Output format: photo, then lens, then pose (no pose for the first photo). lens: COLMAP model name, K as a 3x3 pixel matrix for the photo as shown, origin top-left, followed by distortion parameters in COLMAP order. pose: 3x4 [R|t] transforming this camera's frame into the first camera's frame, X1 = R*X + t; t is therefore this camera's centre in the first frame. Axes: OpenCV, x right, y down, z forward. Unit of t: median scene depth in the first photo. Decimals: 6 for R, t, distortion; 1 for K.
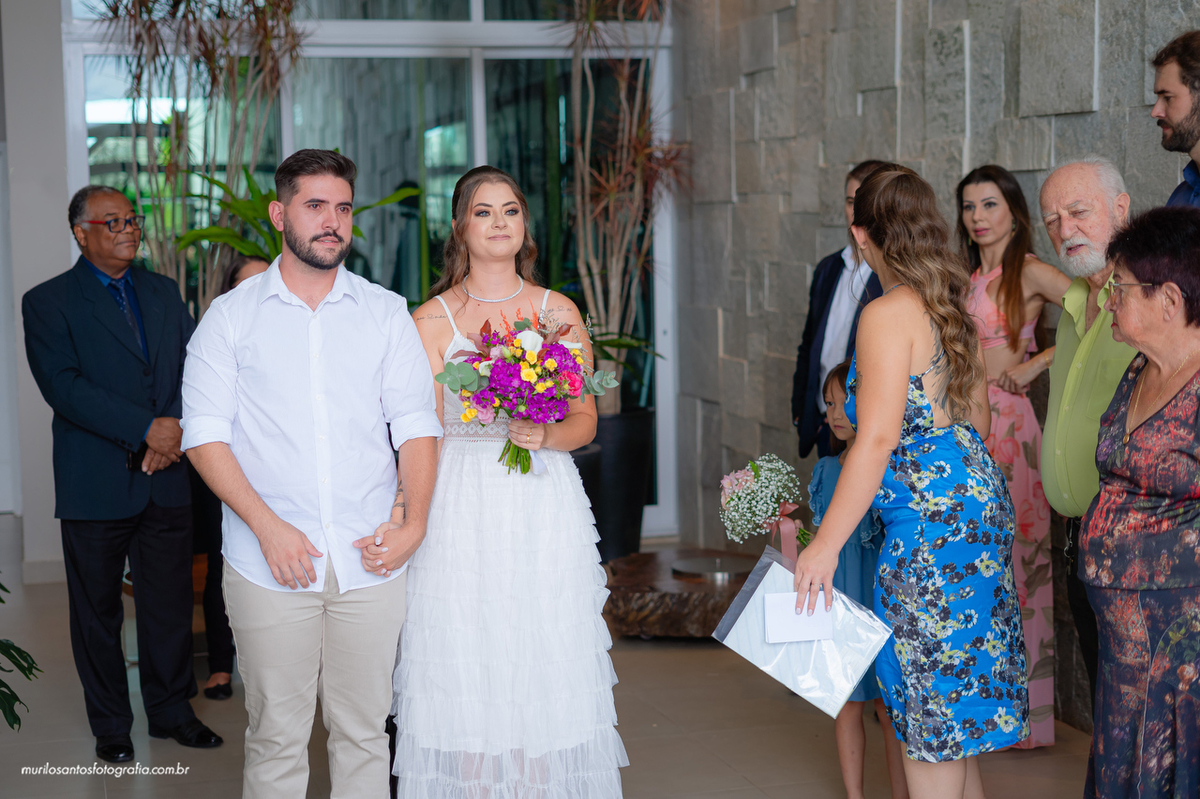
lens RADIAL K [[2271.0, 0, 600.0], [0, 2271.0, 399.5], [0, 0, 1]] dist [-0.016571, -0.246266]
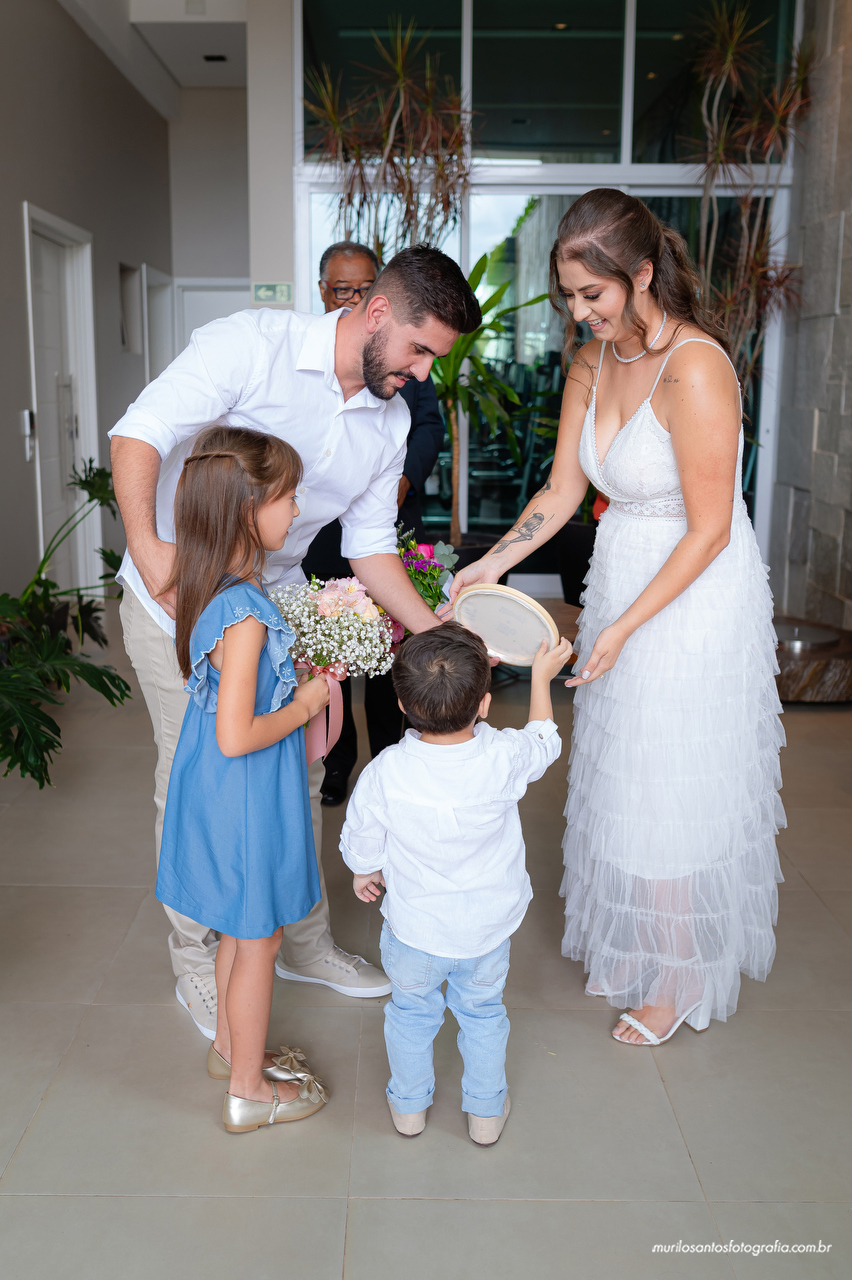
lens RADIAL K [[1179.4, 0, 426.0], [0, 1179.4, 640.0], [0, 0, 1]] dist [-0.036898, 0.016323]
pose [[0.964477, 0.074273, -0.253512, 0.022040], [-0.042642, 0.990849, 0.128066, 0.009281], [0.260704, -0.112706, 0.958817, 0.375941]]
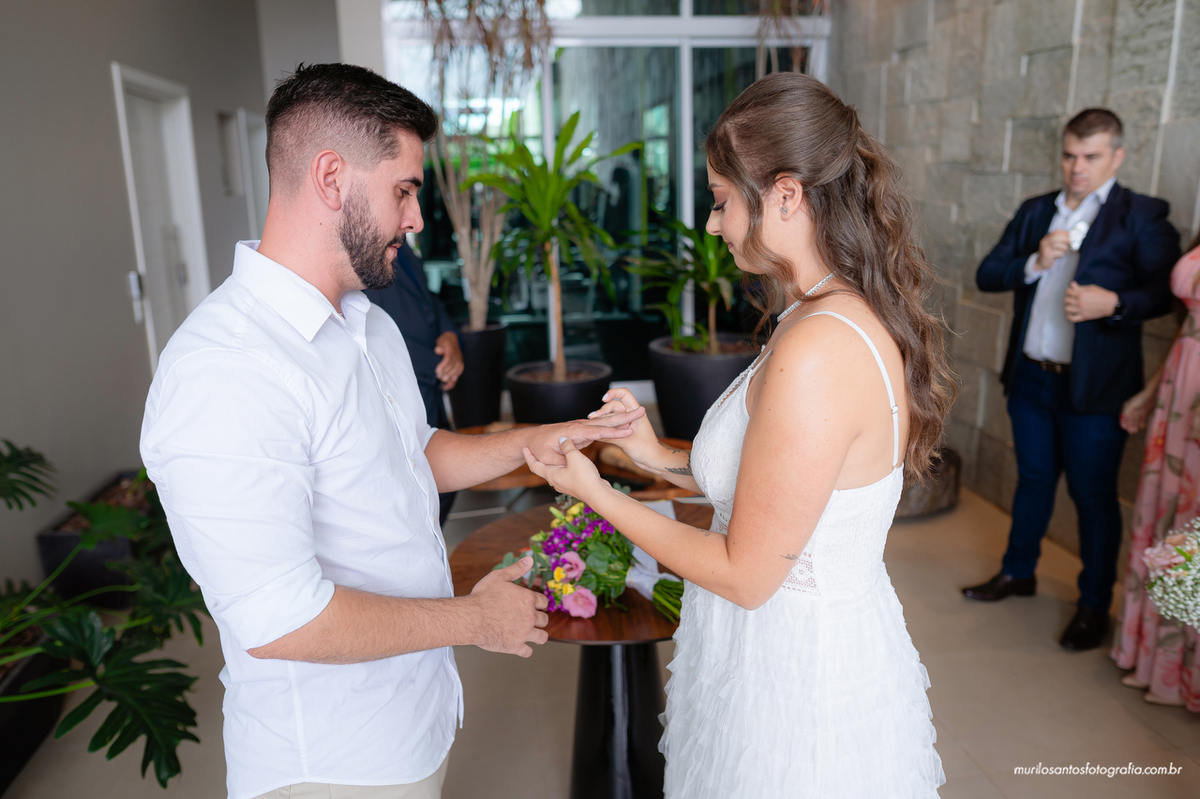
lens RADIAL K [[912.1, 0, 606.9], [0, 912.1, 371.4], [0, 0, 1]] dist [-0.060917, 0.060283]
pose [[0.993067, 0.022955, -0.115285, -0.036324], [-0.006173, 0.989579, 0.143860, -0.038239], [0.117386, -0.142150, 0.982860, 0.471069]]
